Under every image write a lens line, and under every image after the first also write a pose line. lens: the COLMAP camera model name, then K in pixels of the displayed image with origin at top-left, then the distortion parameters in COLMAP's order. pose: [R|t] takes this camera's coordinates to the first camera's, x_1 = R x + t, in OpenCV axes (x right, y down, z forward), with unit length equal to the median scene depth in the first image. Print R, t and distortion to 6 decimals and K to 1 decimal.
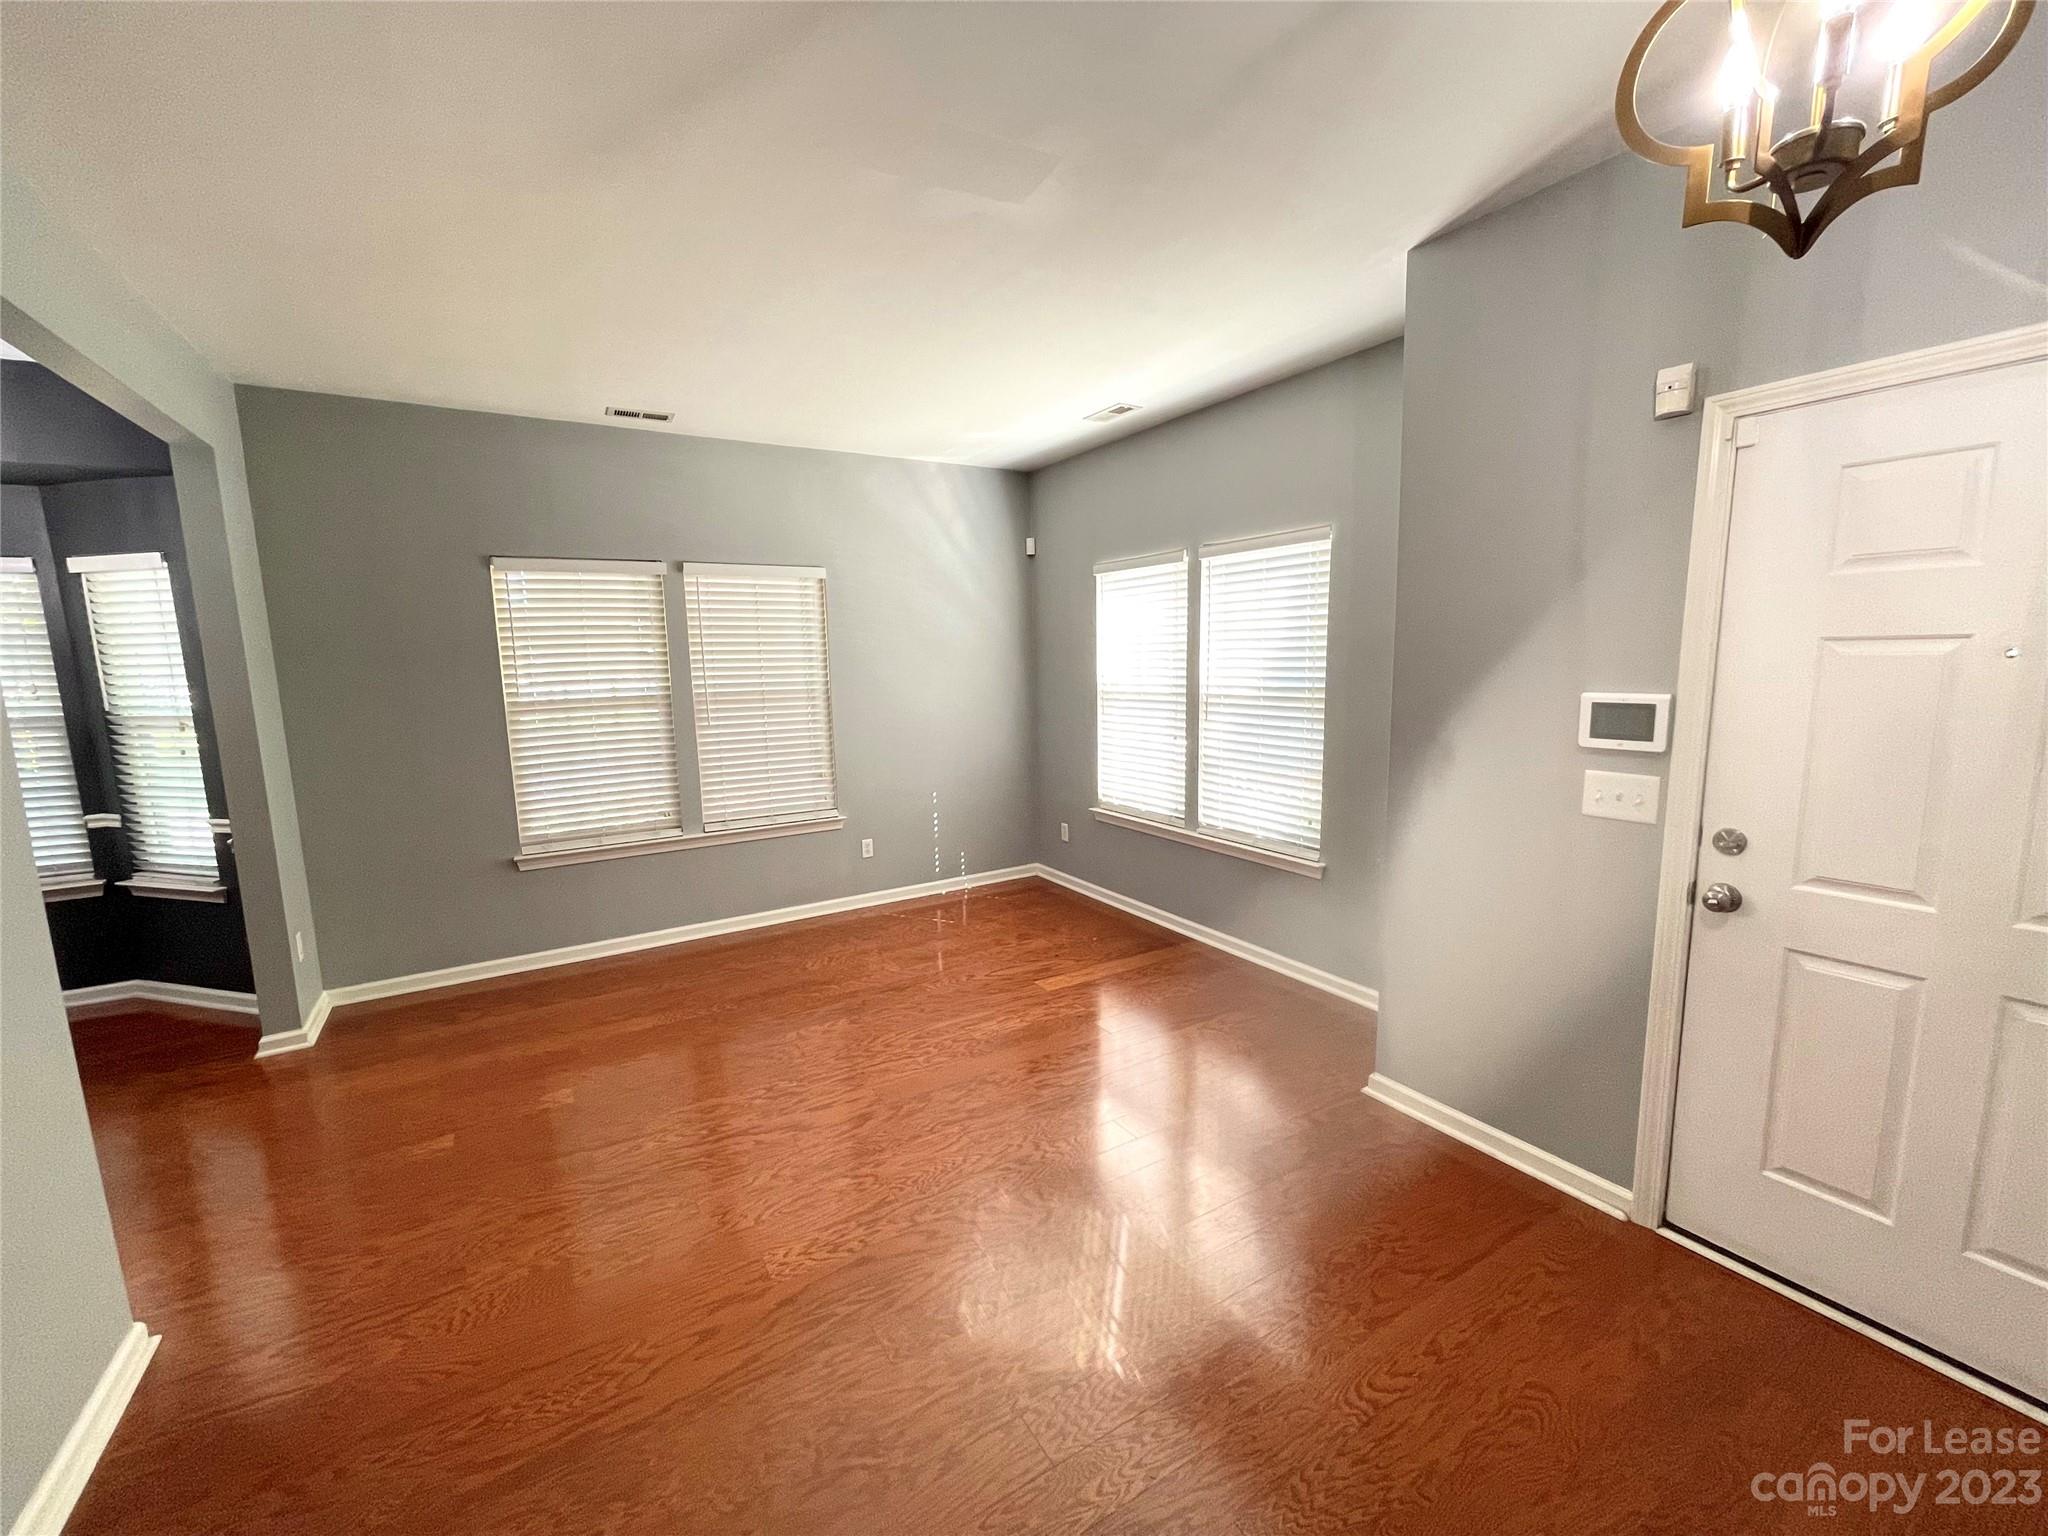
lens RADIAL K [[828.5, 0, 1014.2], [0, 828.5, 778.0], [0, 0, 1]] dist [0.002480, -0.000560]
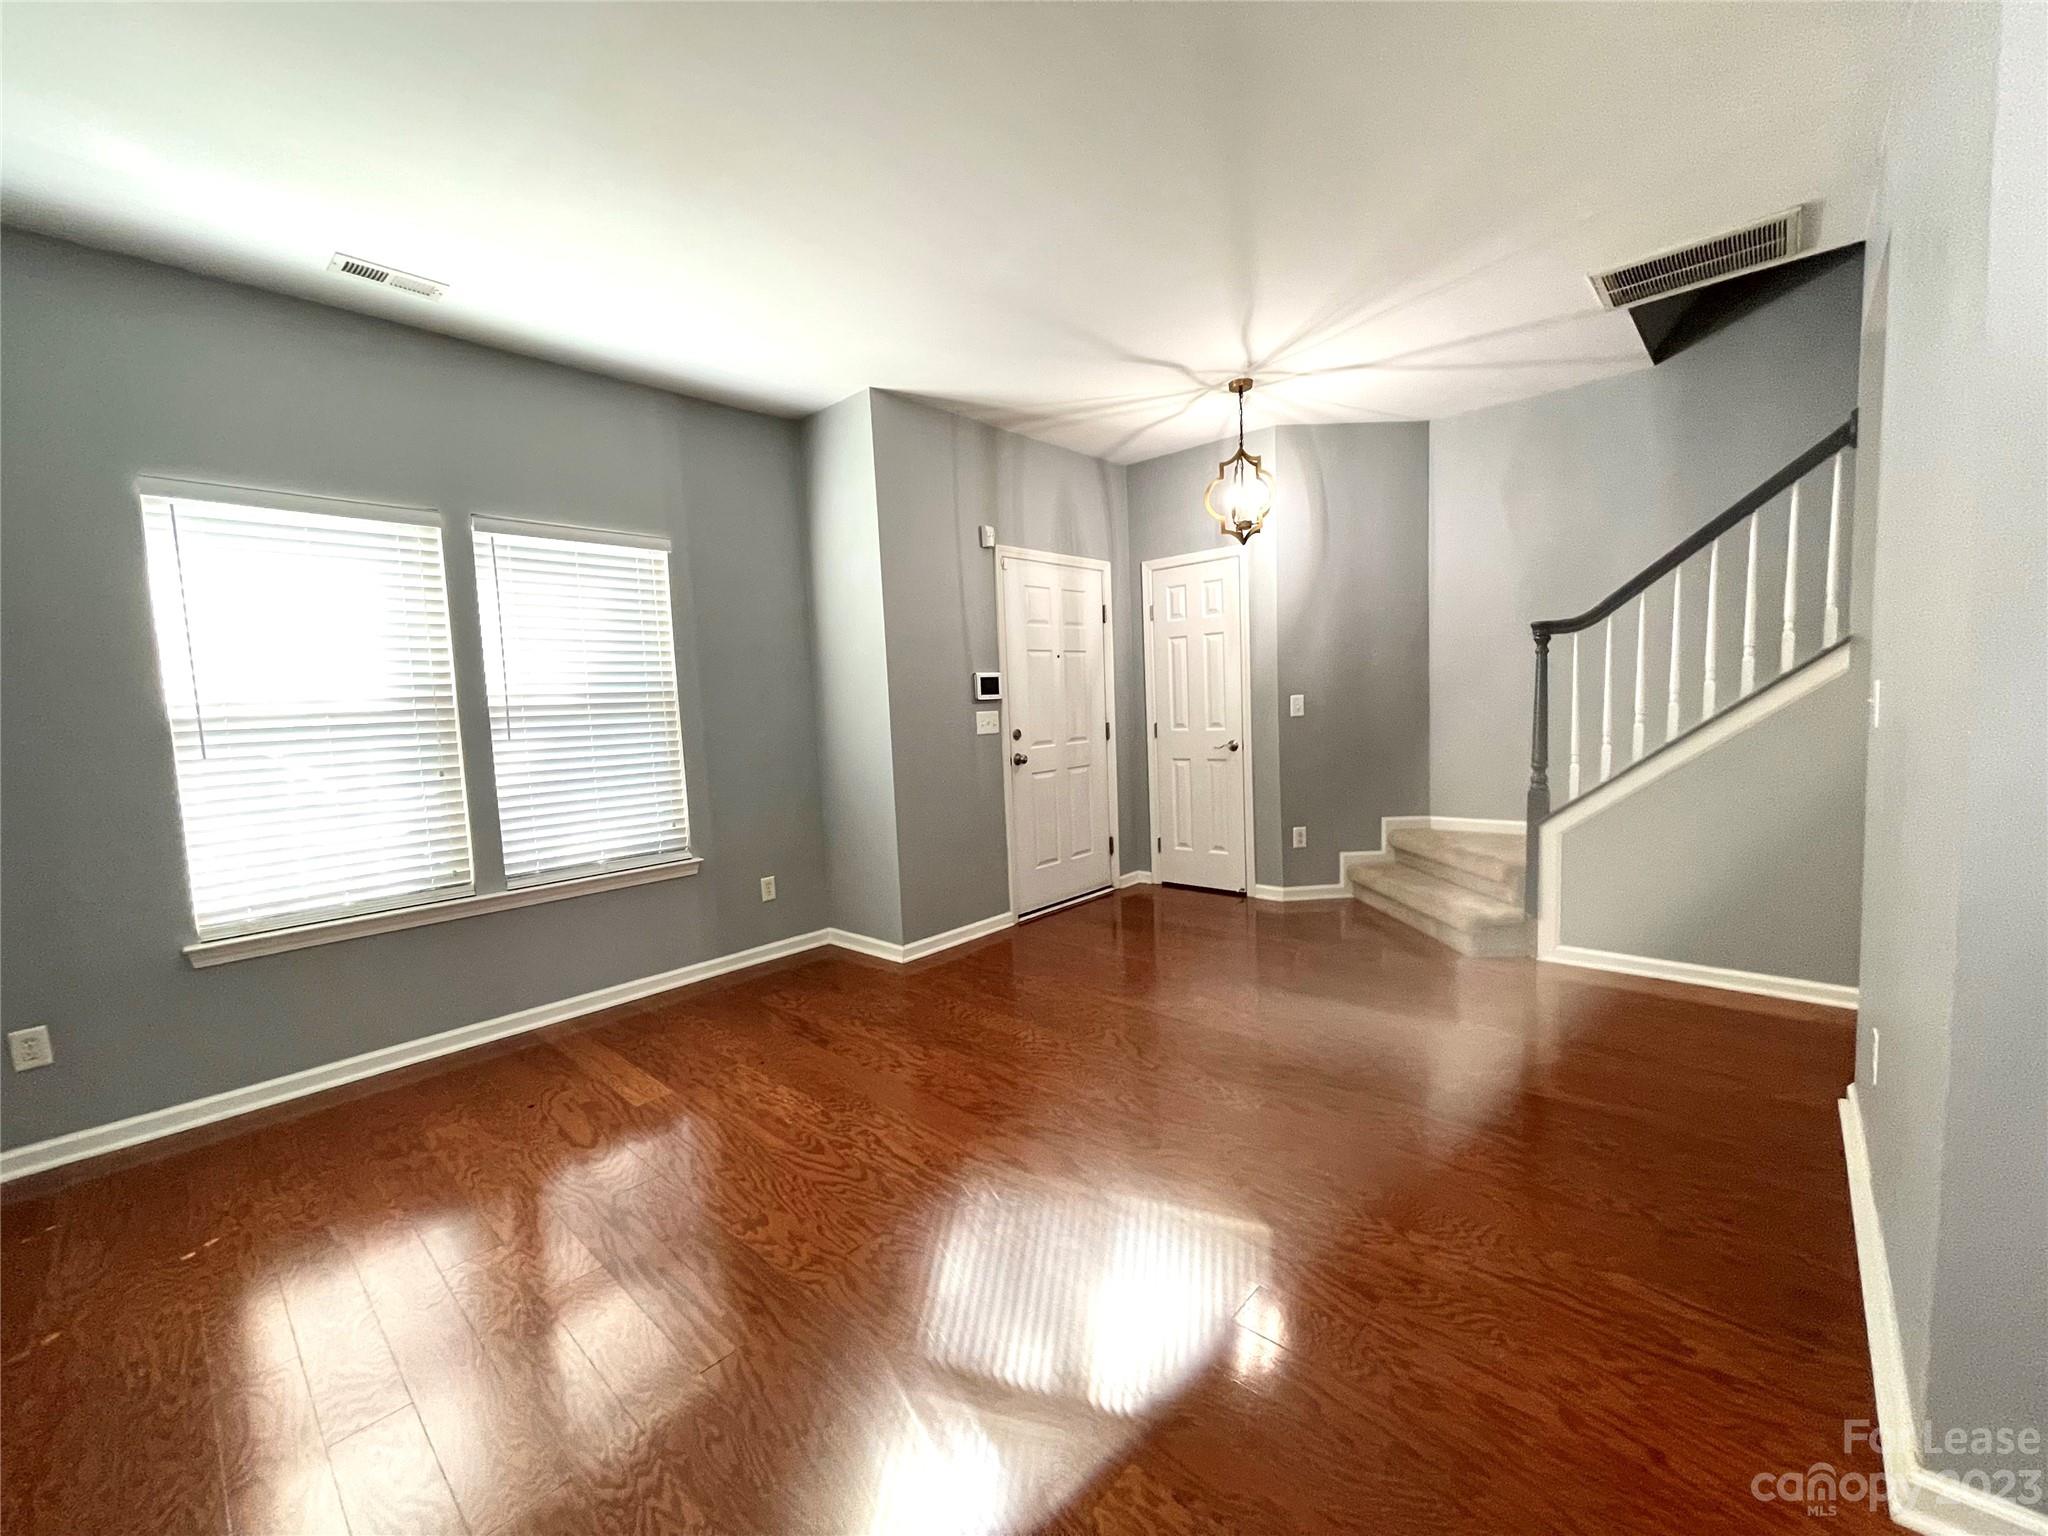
lens RADIAL K [[828.5, 0, 1017.7], [0, 828.5, 776.1], [0, 0, 1]] dist [0.002480, -0.000560]
pose [[-0.284039, -0.051519, 0.957428, -0.778394], [0.191334, 0.975426, 0.109250, -0.036108], [-0.939528, 0.214219, -0.267201, 0.918213]]
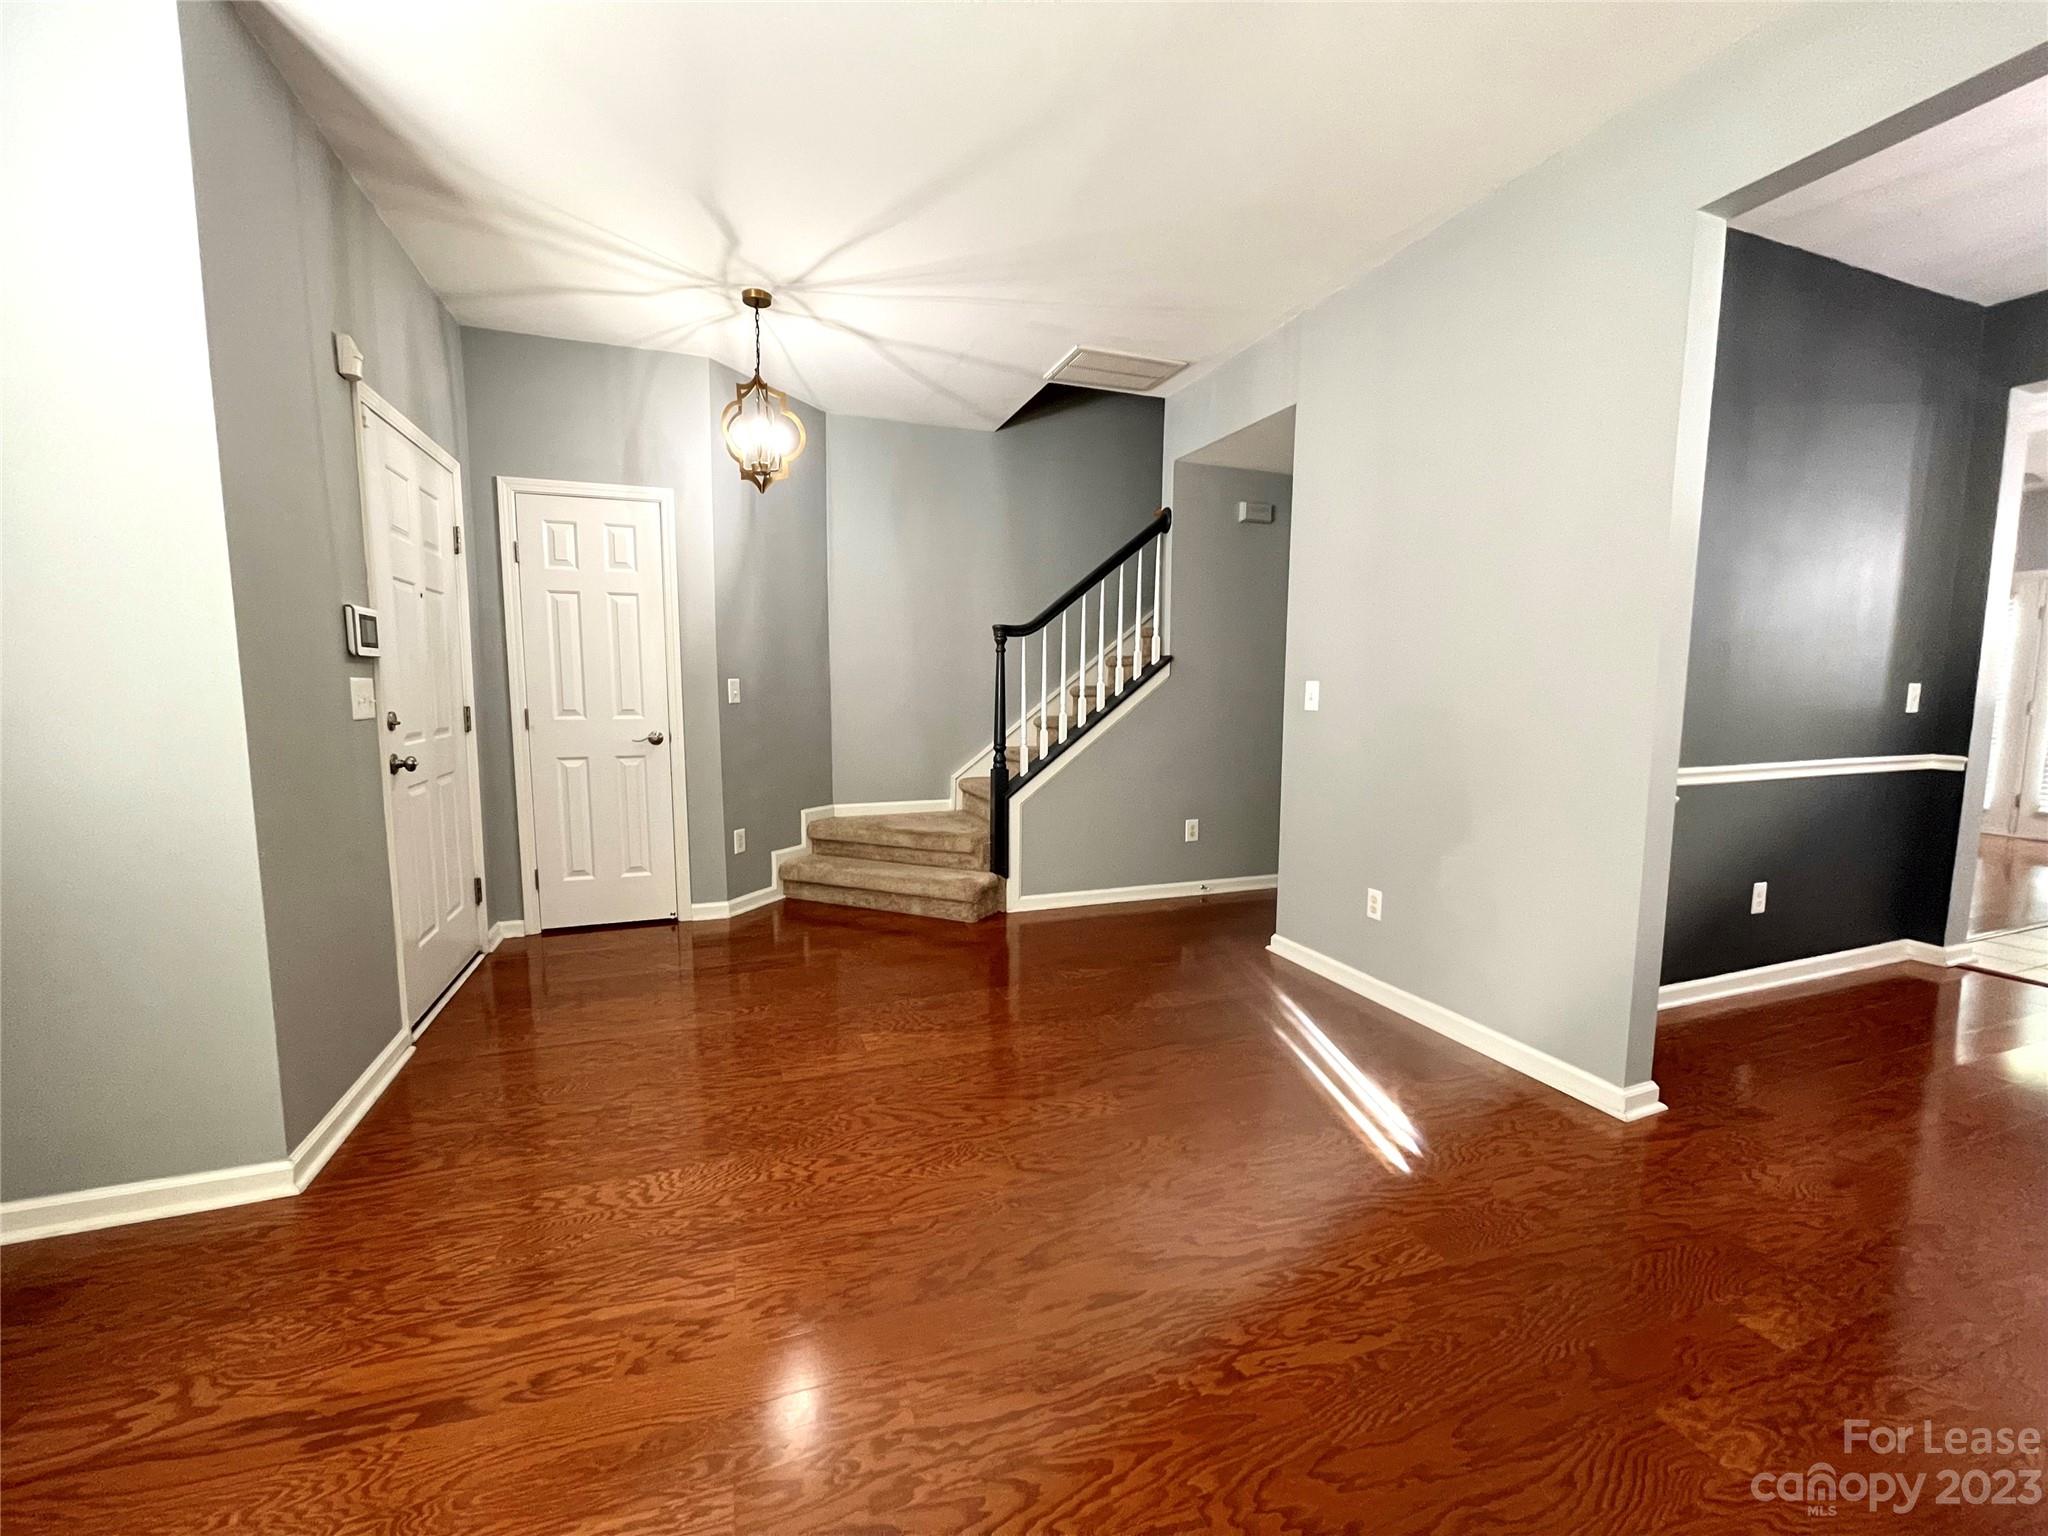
lens RADIAL K [[828.5, 0, 1020.8], [0, 828.5, 772.7], [0, 0, 1]] dist [0.002480, -0.000560]
pose [[-0.982557, -0.002649, 0.185942, -0.225296], [0.044148, 0.967989, 0.247081, -0.074034], [-0.180645, 0.250980, -0.950987, 1.183160]]
